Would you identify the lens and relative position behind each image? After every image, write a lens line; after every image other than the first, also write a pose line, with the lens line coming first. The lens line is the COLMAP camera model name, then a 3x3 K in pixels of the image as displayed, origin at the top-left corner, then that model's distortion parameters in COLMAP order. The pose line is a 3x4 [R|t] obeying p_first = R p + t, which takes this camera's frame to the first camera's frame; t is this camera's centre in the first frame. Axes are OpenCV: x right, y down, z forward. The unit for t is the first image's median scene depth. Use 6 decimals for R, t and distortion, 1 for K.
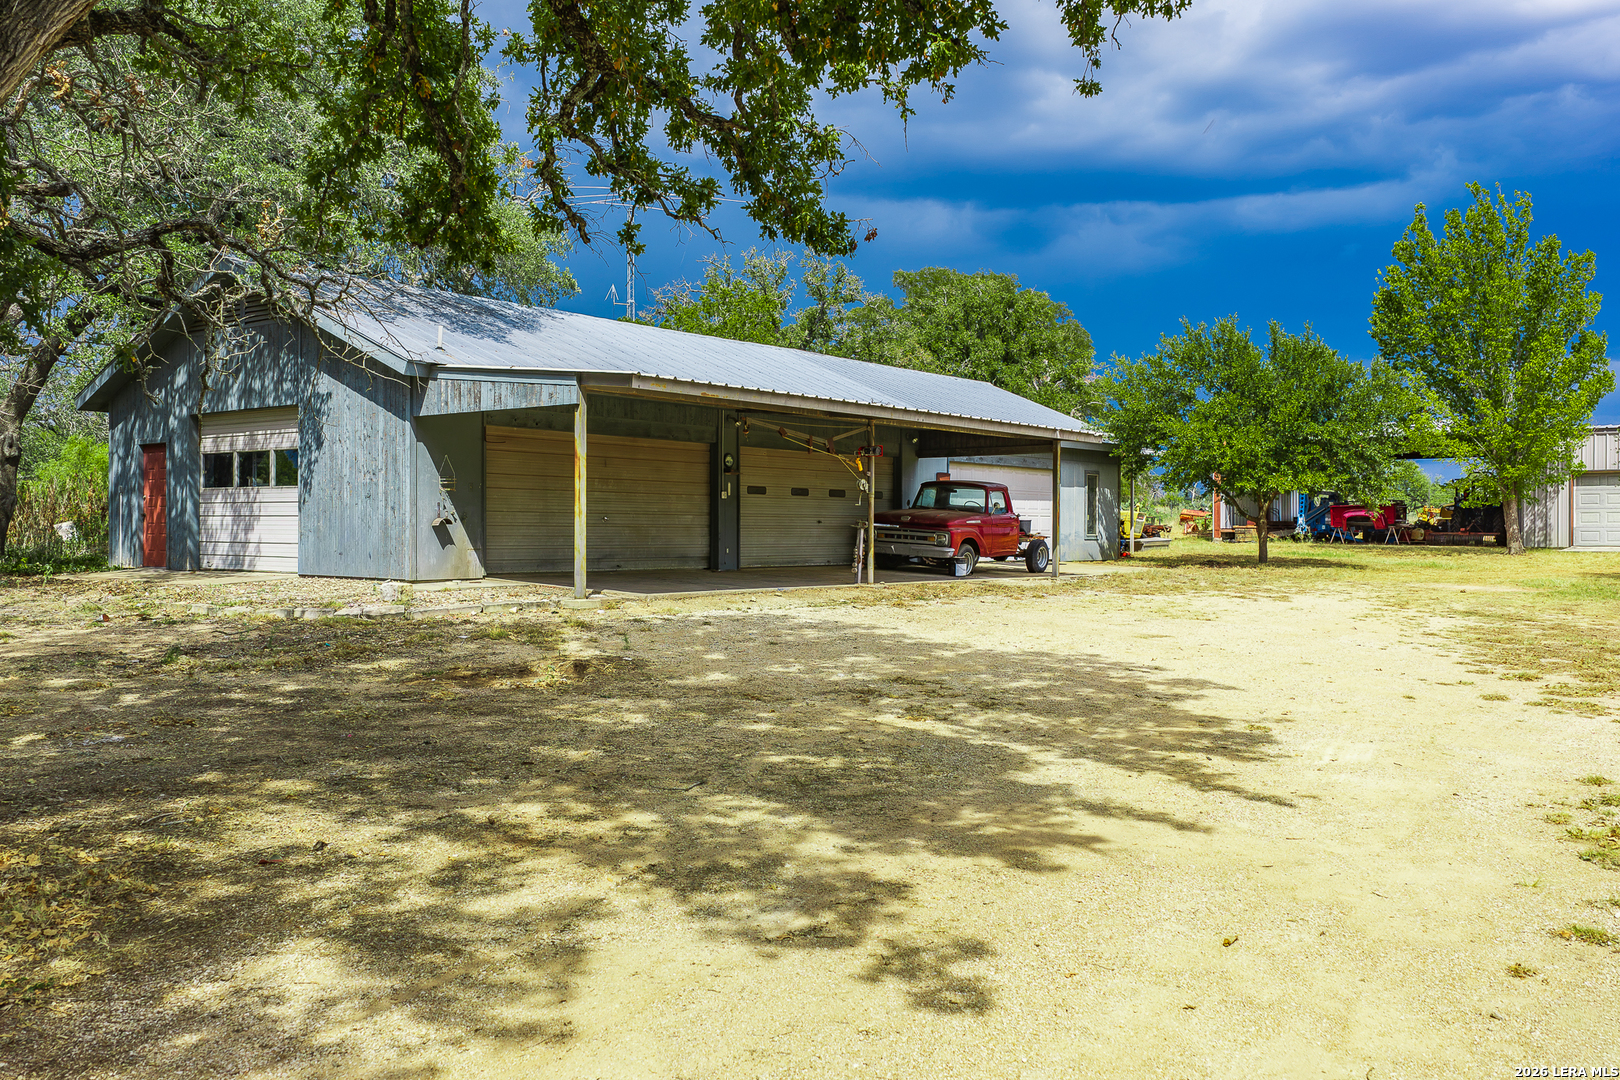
lens RADIAL K [[1323.9, 0, 809.9], [0, 1323.9, 537.3], [0, 0, 1]] dist [-0.011963, 0.010137]
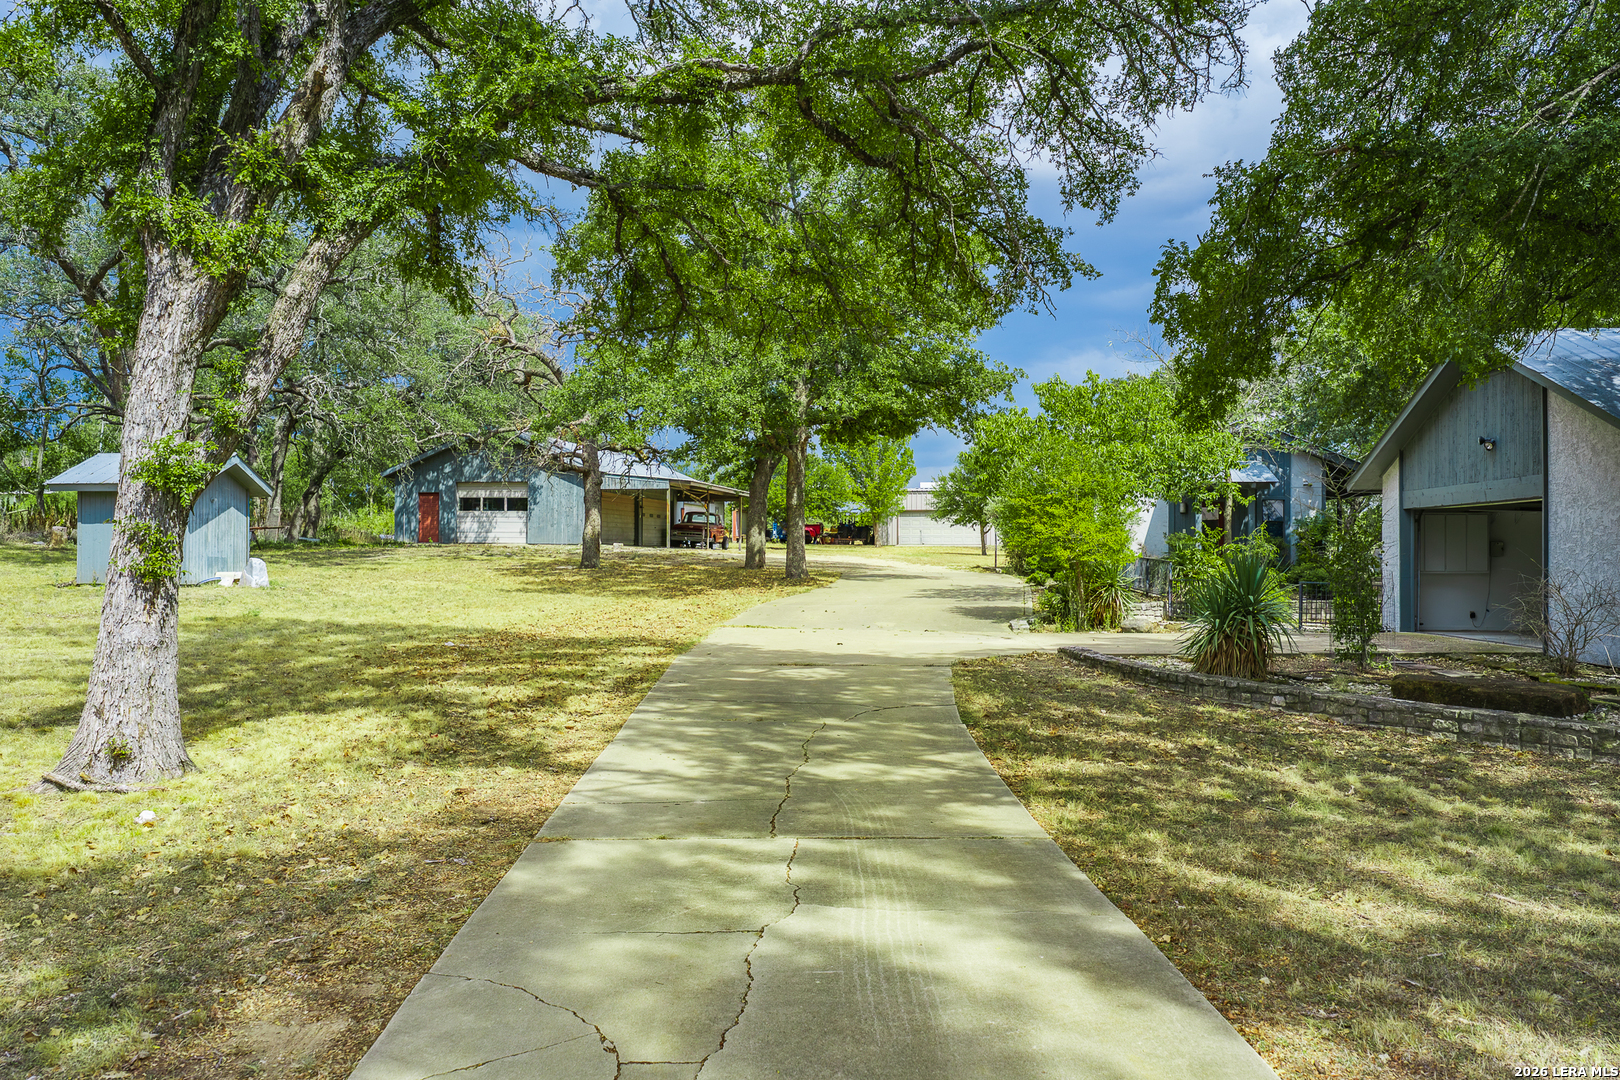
lens RADIAL K [[1323.9, 0, 810.0], [0, 1323.9, 541.5], [0, 0, 1]] dist [-0.011963, 0.010137]
pose [[0.874470, 0.004291, 0.485061, -0.874009], [0.002023, 0.999920, -0.012493, 0.041760], [-0.485076, 0.011906, 0.874391, -1.204224]]
